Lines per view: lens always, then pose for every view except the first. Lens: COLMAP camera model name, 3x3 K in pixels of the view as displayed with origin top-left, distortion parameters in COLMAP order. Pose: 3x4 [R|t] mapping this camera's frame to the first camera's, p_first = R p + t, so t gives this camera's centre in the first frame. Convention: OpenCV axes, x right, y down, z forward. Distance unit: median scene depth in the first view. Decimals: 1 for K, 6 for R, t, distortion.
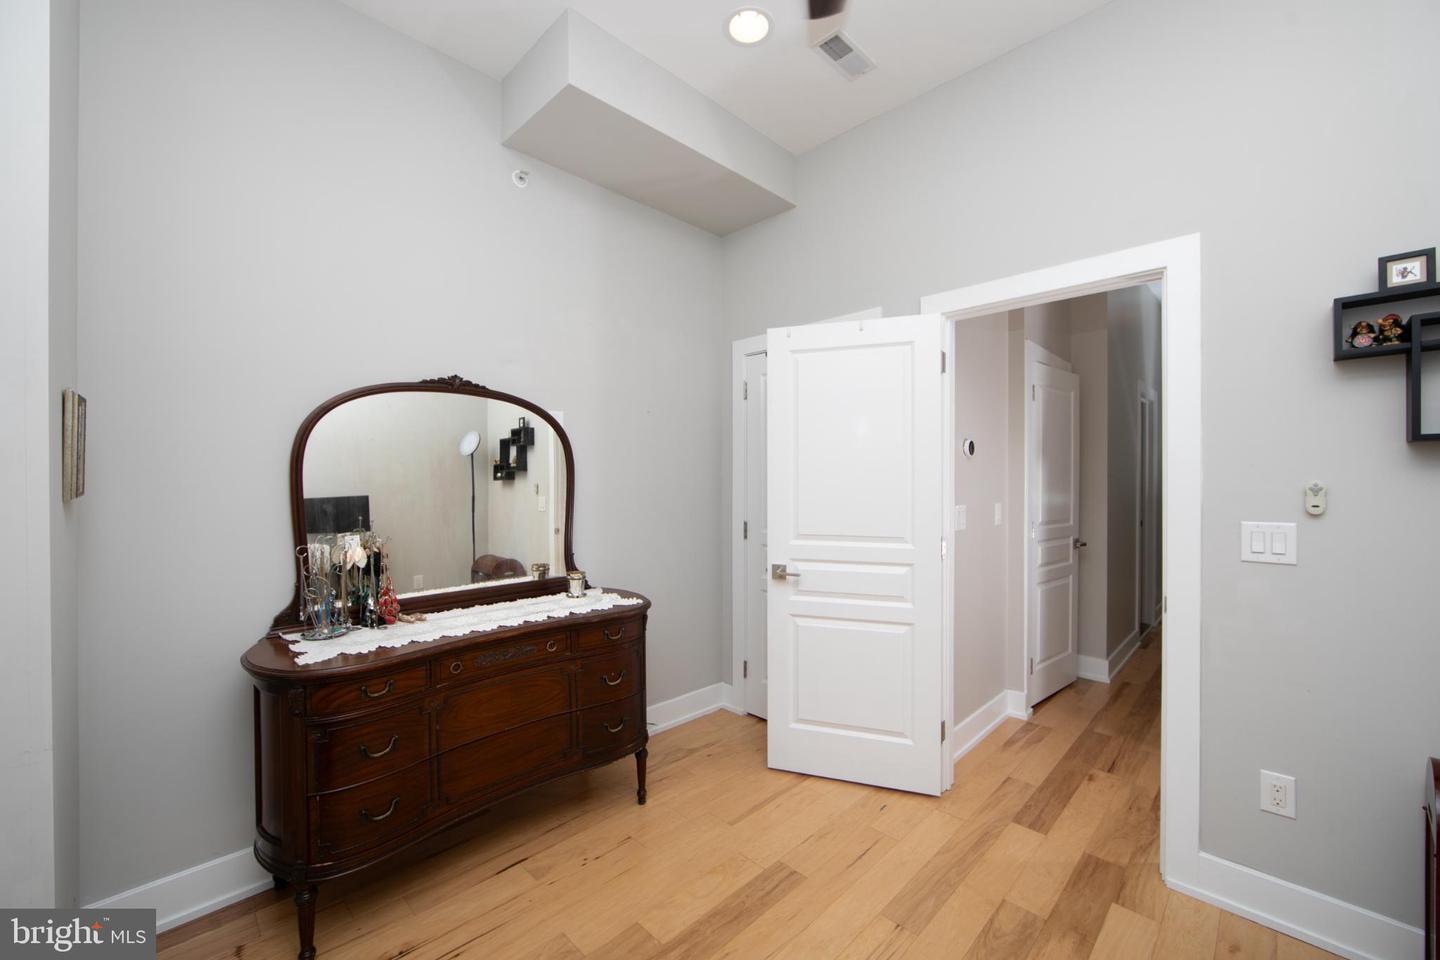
lens RADIAL K [[570.9, 0, 720.0], [0, 570.9, 480.0], [0, 0, 1]] dist [-0.000719, -0.000018]
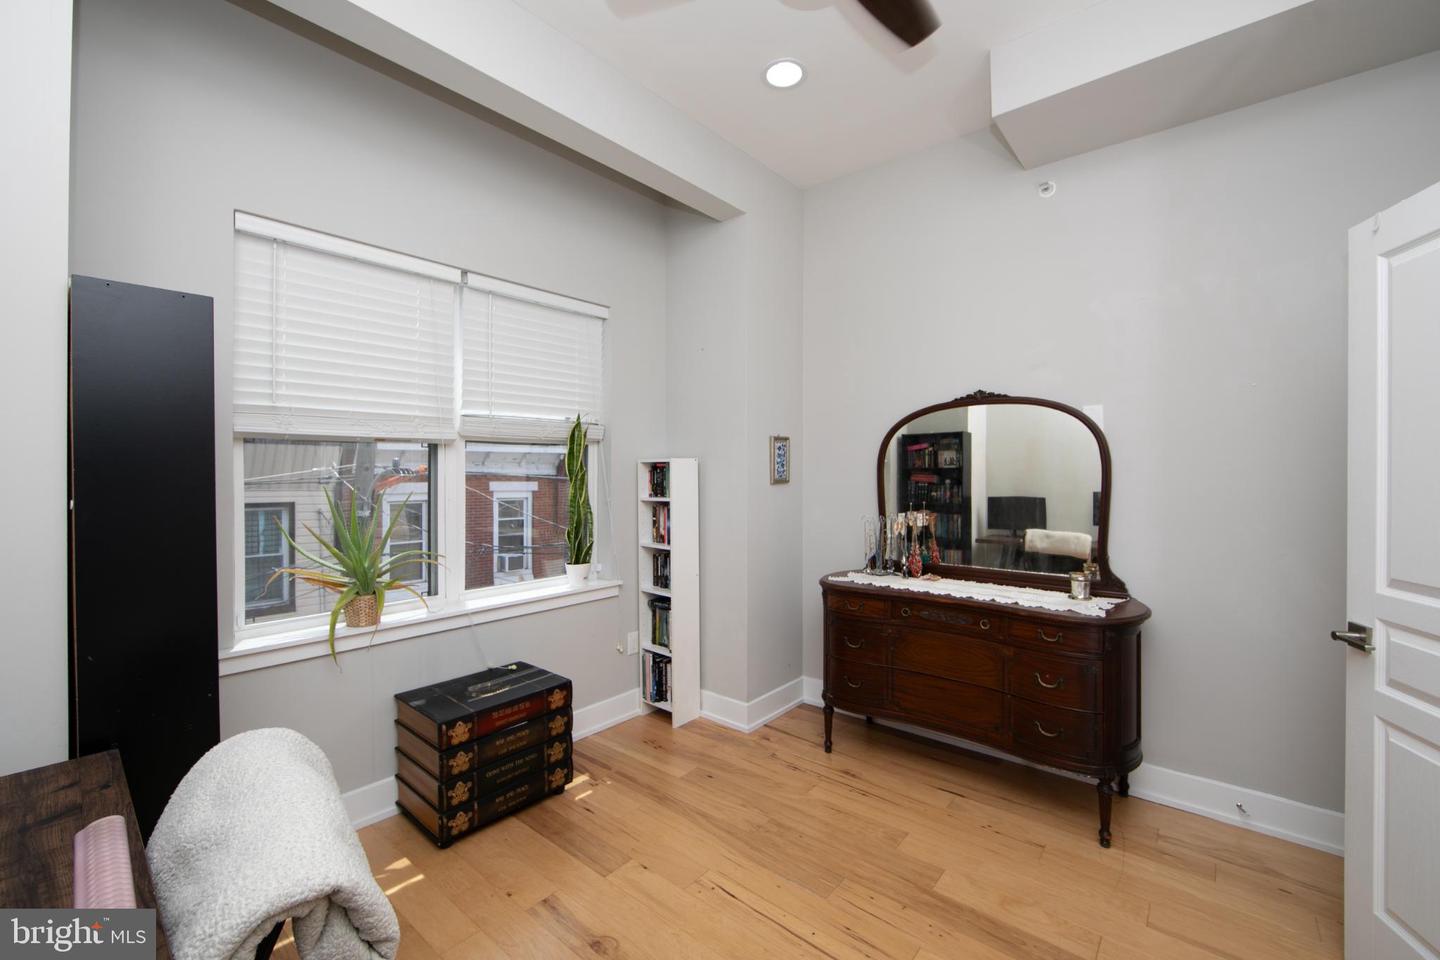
lens RADIAL K [[570.9, 0, 720.0], [0, 570.9, 480.0], [0, 0, 1]] dist [-0.000719, -0.000018]
pose [[0.097826, 0.008168, -0.995170, 0.685322], [-0.013239, 0.999889, 0.006905, 0.006533], [0.995115, 0.012500, 0.097923, 0.329852]]
